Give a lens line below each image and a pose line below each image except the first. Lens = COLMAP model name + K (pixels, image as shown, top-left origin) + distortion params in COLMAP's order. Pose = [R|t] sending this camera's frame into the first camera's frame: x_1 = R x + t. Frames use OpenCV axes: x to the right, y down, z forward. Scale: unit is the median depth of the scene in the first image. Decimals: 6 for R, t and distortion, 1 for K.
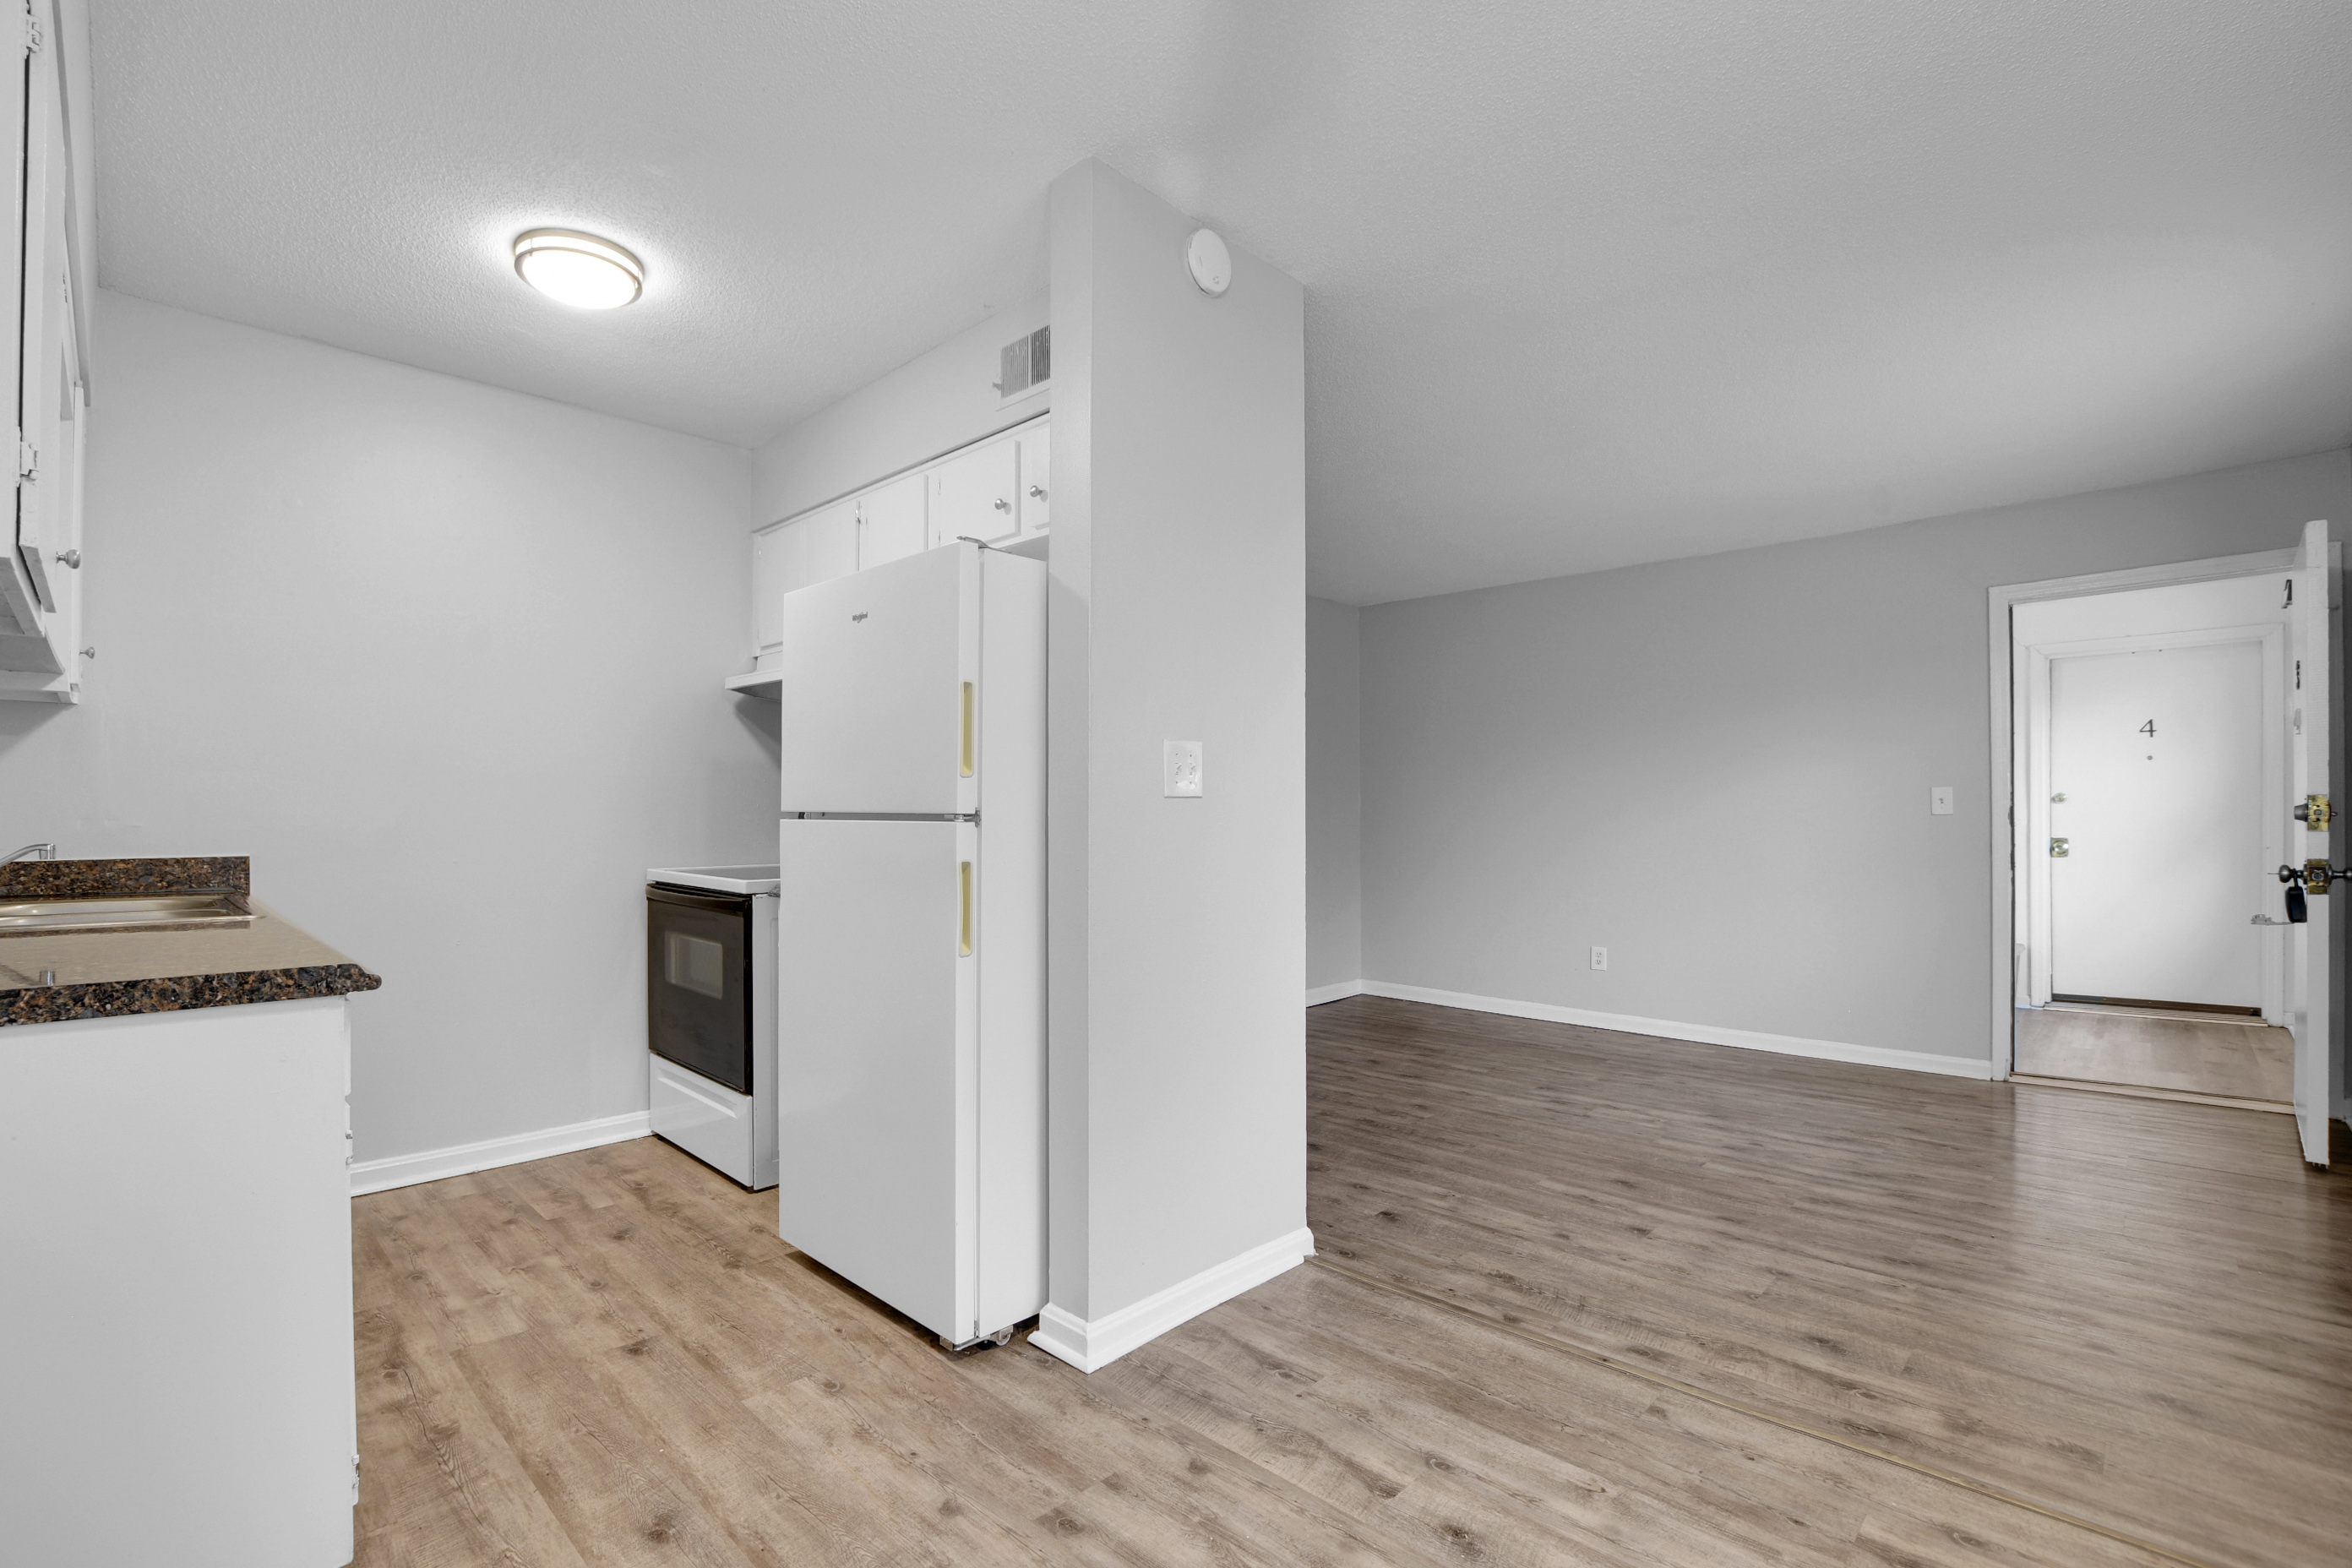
lens RADIAL K [[1034.5, 0, 1176.0], [0, 1034.5, 784.0], [0, 0, 1]] dist [-0.002344, 0.000171]
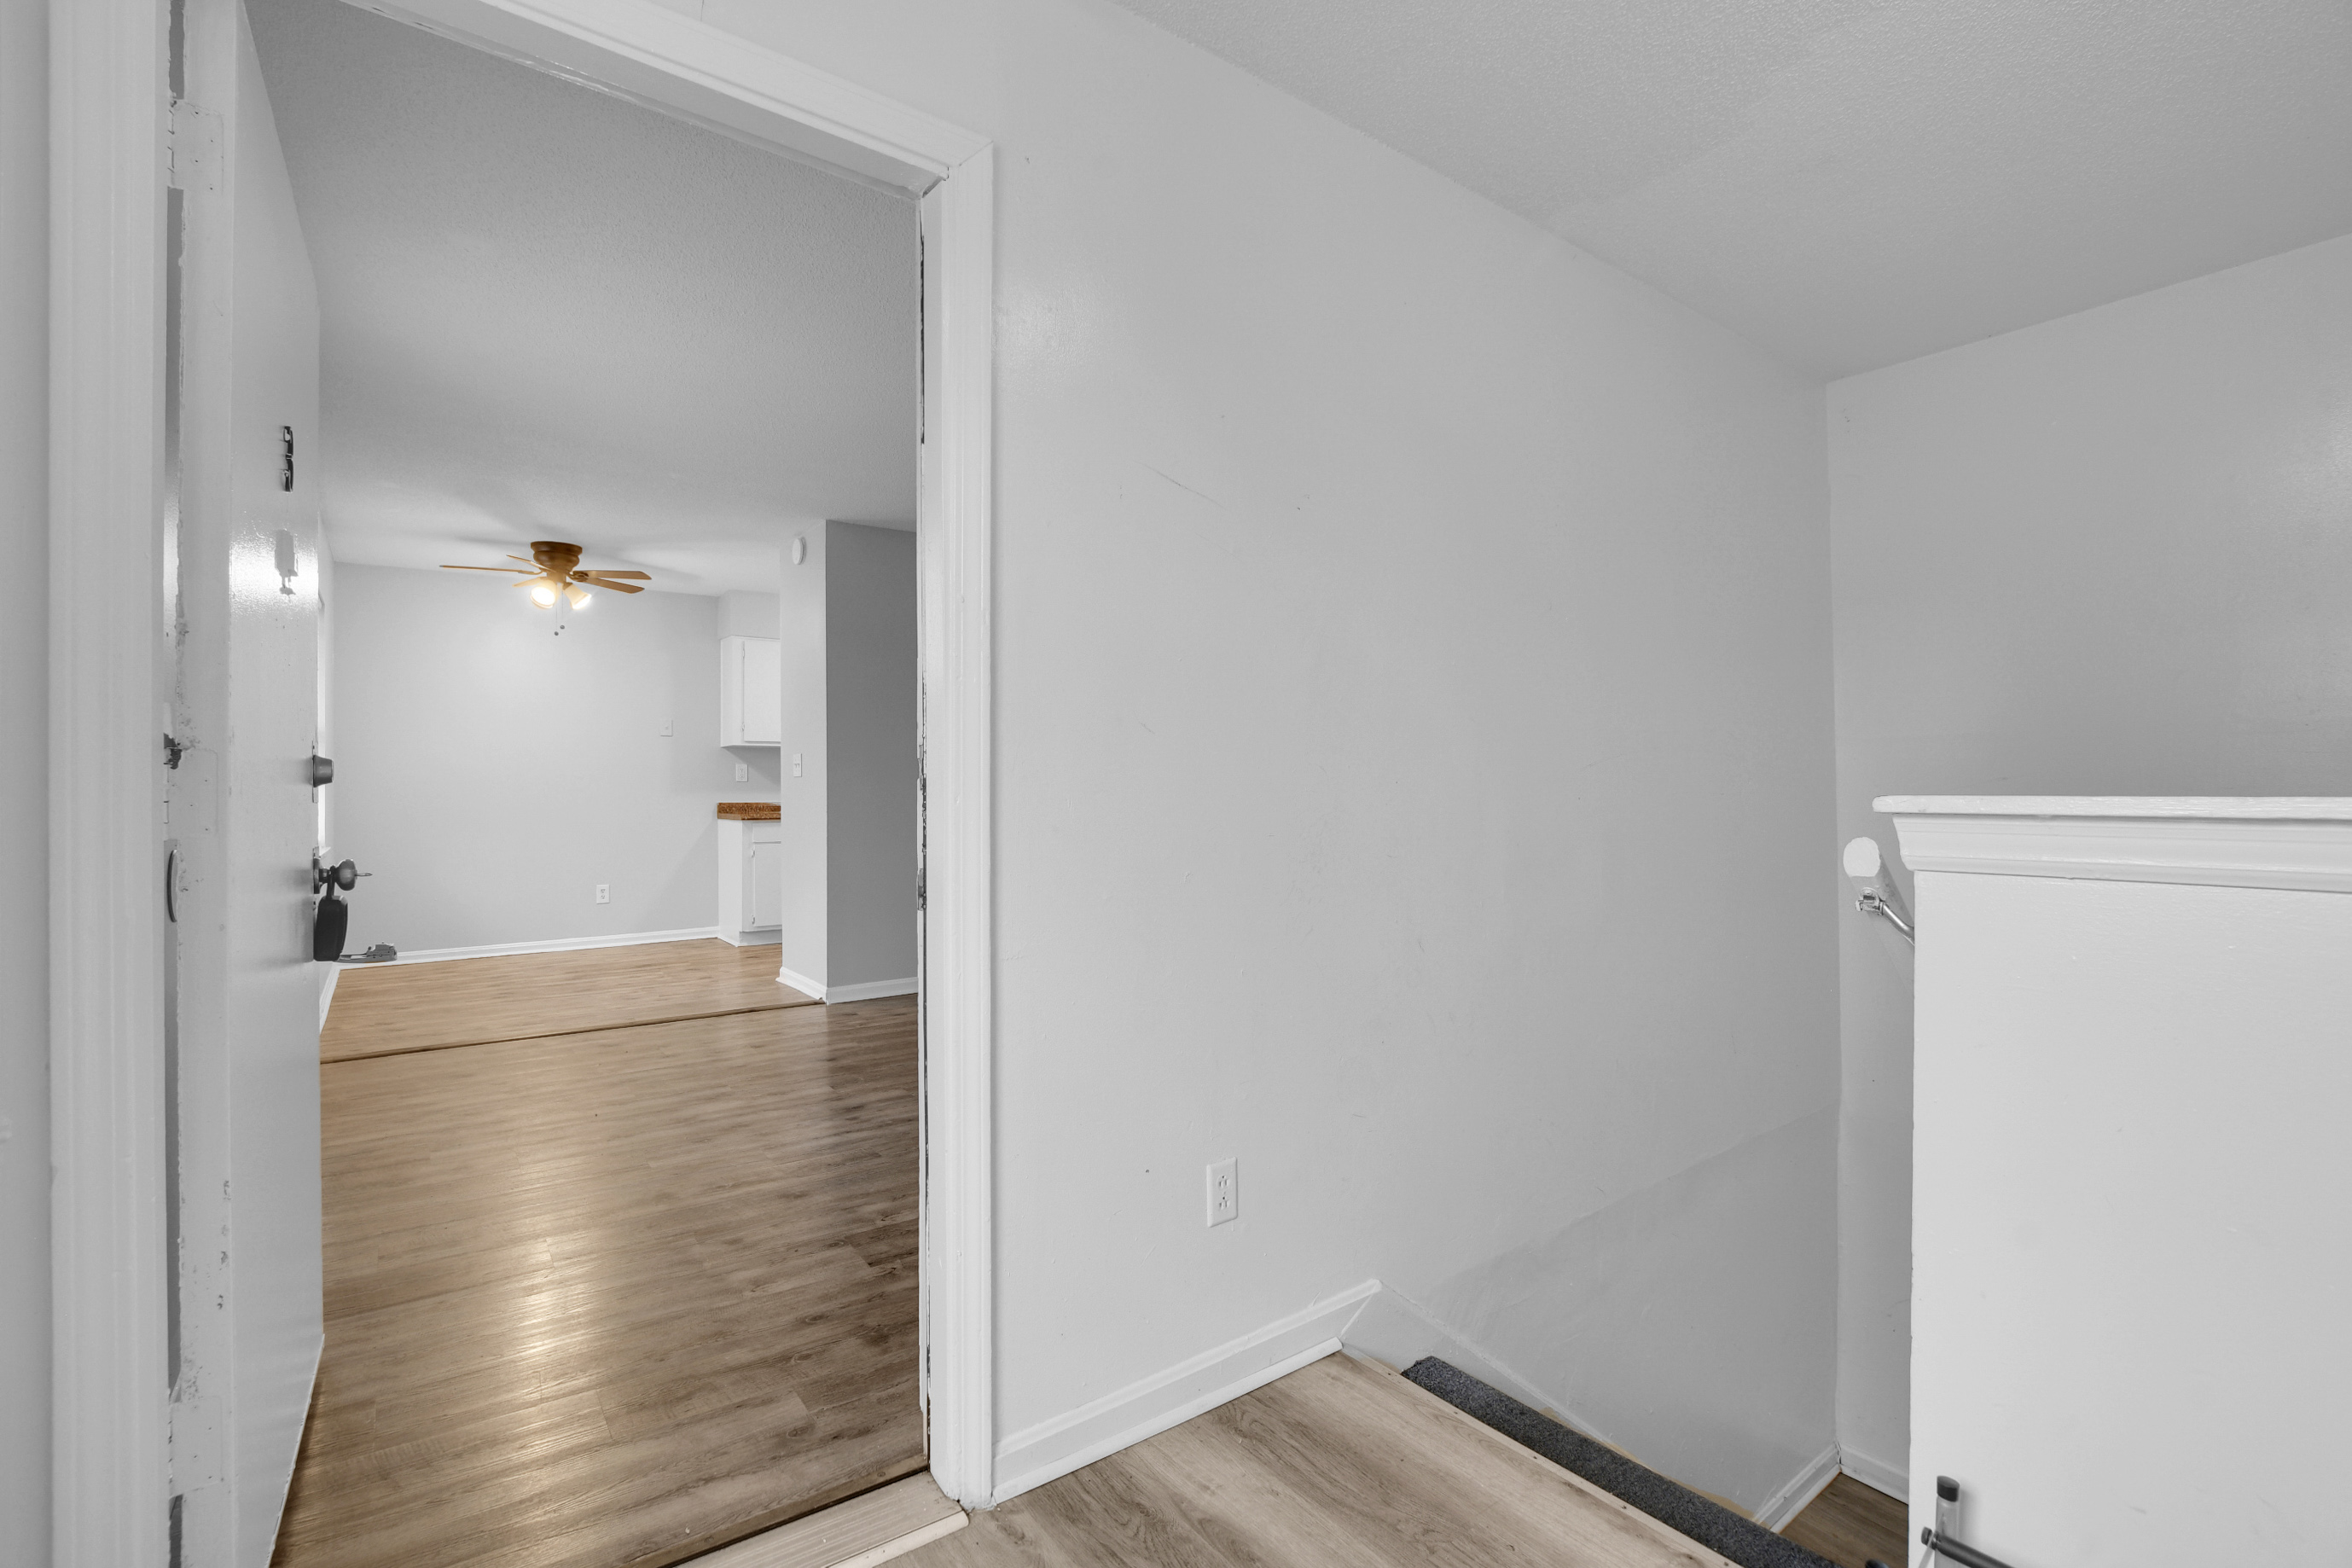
lens RADIAL K [[1034.5, 0, 1176.0], [0, 1034.5, 784.0], [0, 0, 1]] dist [-0.002344, 0.000171]
pose [[-0.164162, -0.009954, -0.986383, 1.675801], [0.042528, 0.998948, -0.017159, 0.071243], [0.985516, -0.044765, -0.163566, 1.672126]]
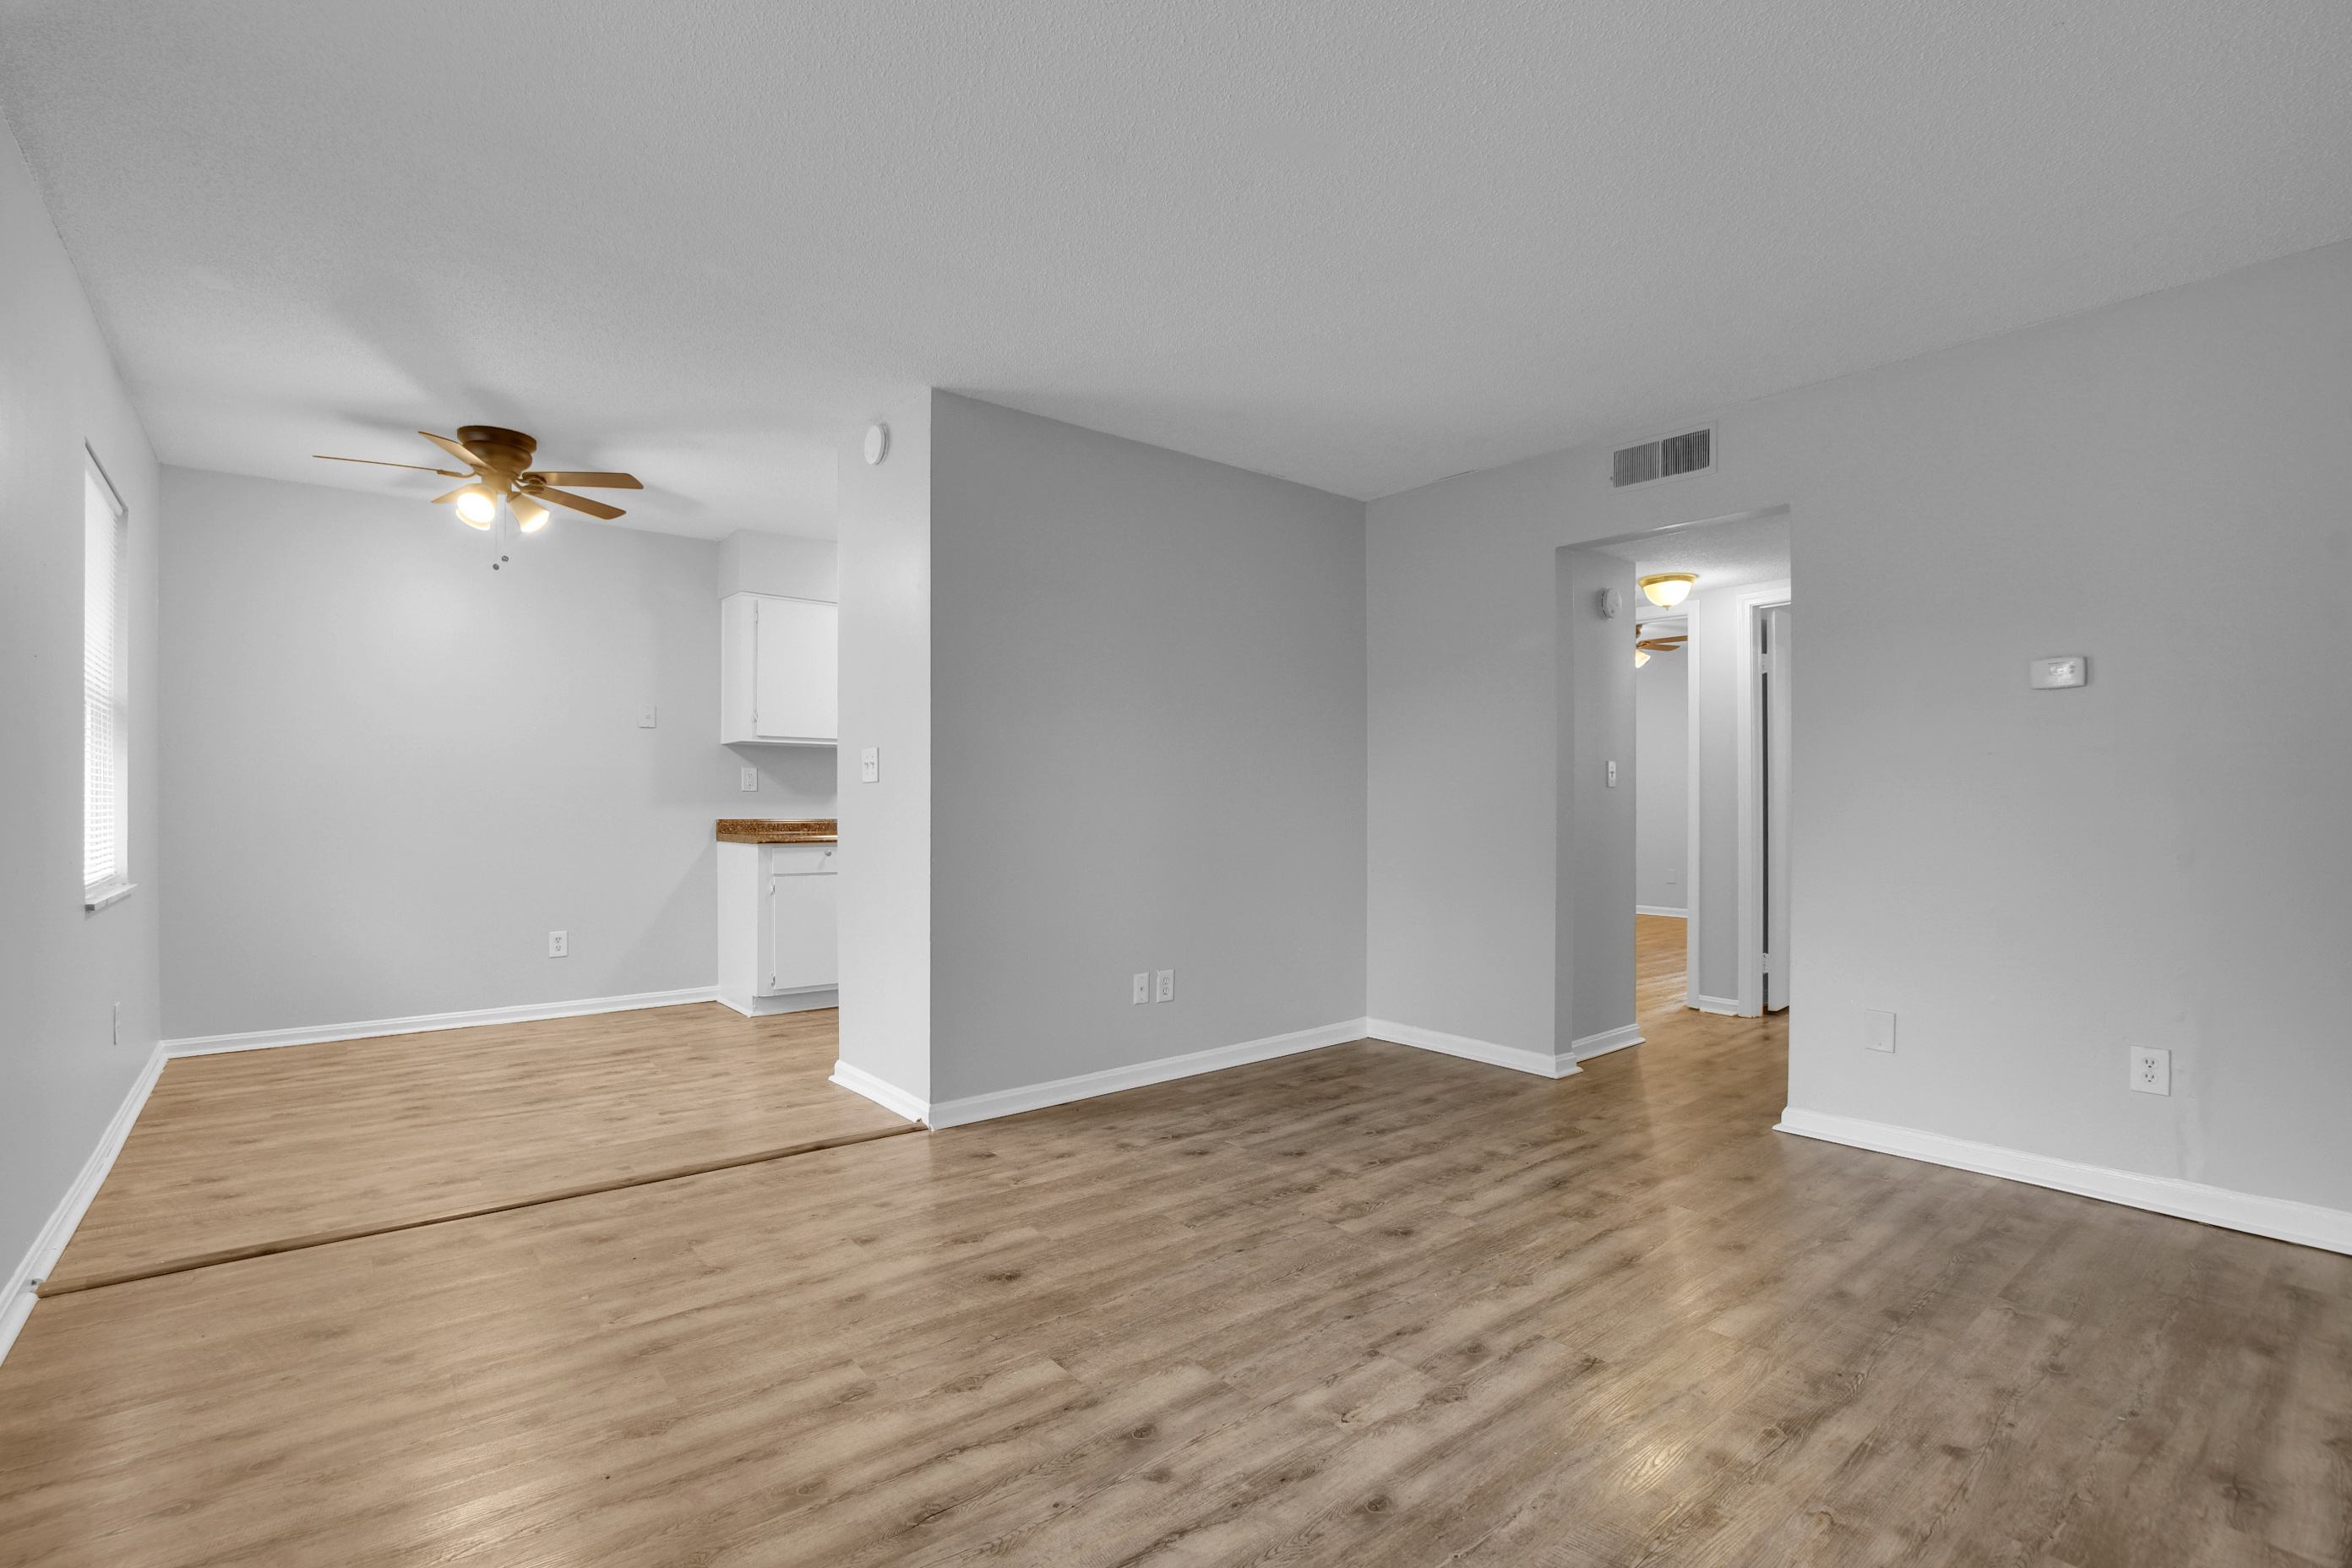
lens RADIAL K [[1009.7, 0, 1183.0], [0, 1009.7, 813.6], [0, 0, 1]] dist [-0.010811, -0.000238]
pose [[-0.092904, -0.001511, -0.995674, 1.156269], [0.034929, 0.999378, -0.004775, 0.055269], [0.995062, -0.035221, -0.092793, 1.207554]]
